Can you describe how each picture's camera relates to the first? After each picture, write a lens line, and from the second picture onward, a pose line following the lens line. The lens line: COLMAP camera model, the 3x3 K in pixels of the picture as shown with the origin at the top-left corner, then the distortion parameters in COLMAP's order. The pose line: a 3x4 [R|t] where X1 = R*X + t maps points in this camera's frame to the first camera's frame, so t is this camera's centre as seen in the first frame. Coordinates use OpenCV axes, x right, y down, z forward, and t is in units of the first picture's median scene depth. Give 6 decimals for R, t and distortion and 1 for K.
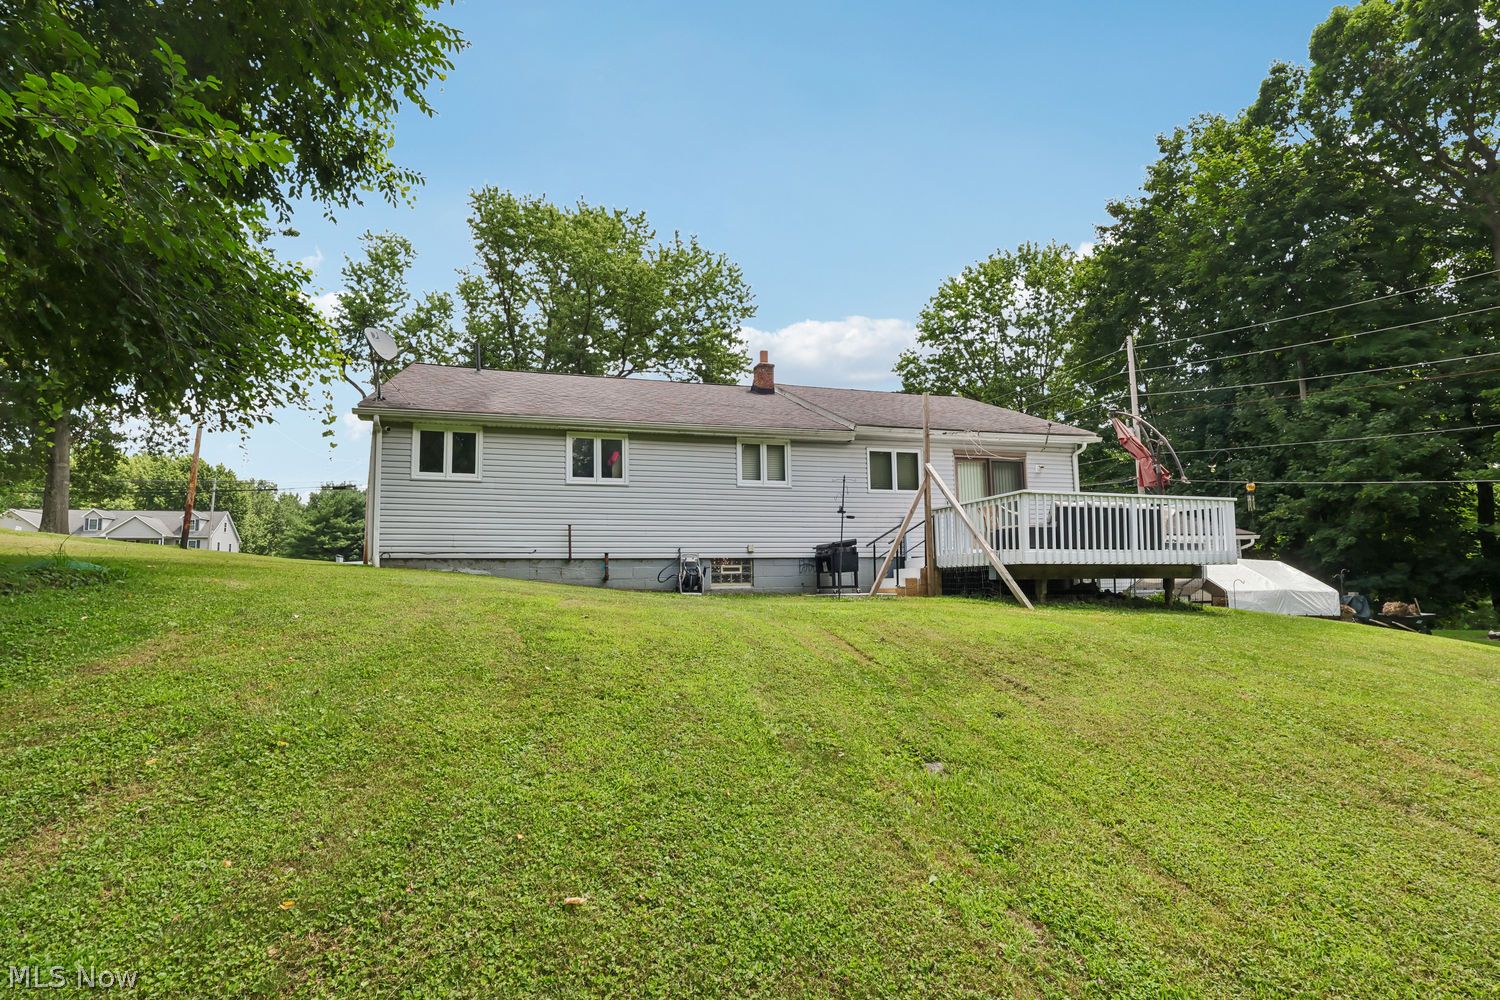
lens RADIAL K [[701.3, 0, 743.3], [0, 701.3, 506.7], [0, 0, 1]] dist [0.006666, -0.000254]
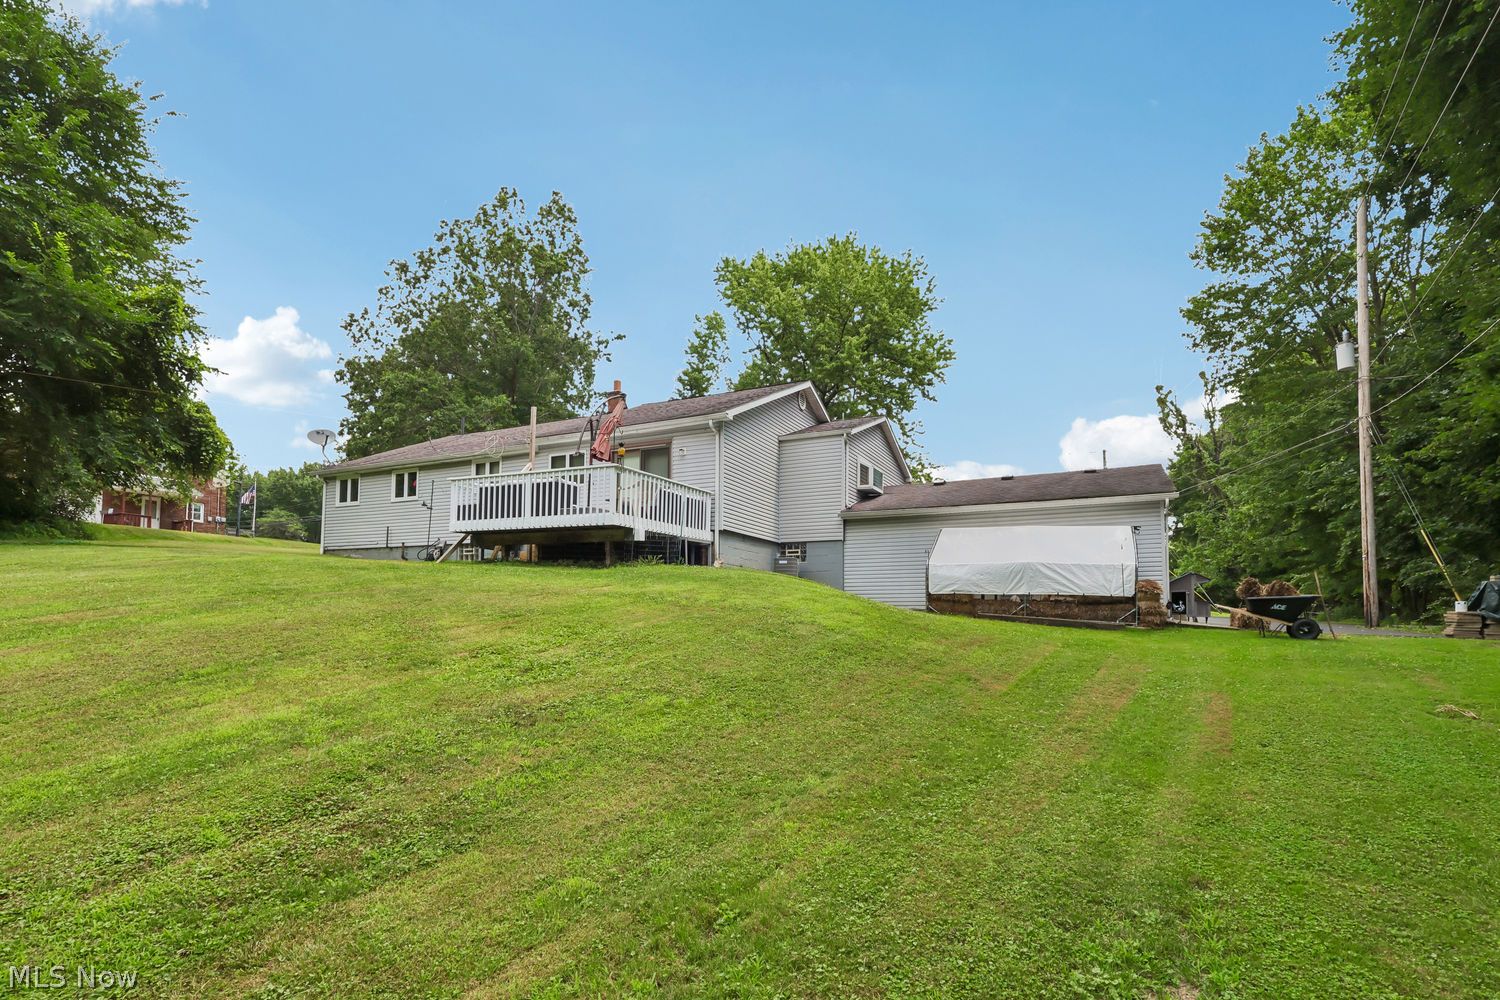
lens RADIAL K [[701.3, 0, 743.3], [0, 701.3, 506.7], [0, 0, 1]] dist [0.006666, -0.000254]
pose [[0.778714, -0.082442, -0.621939, 1.438739], [0.075100, 0.996450, -0.038054, 0.105324], [0.622868, -0.017074, 0.782141, 0.205073]]
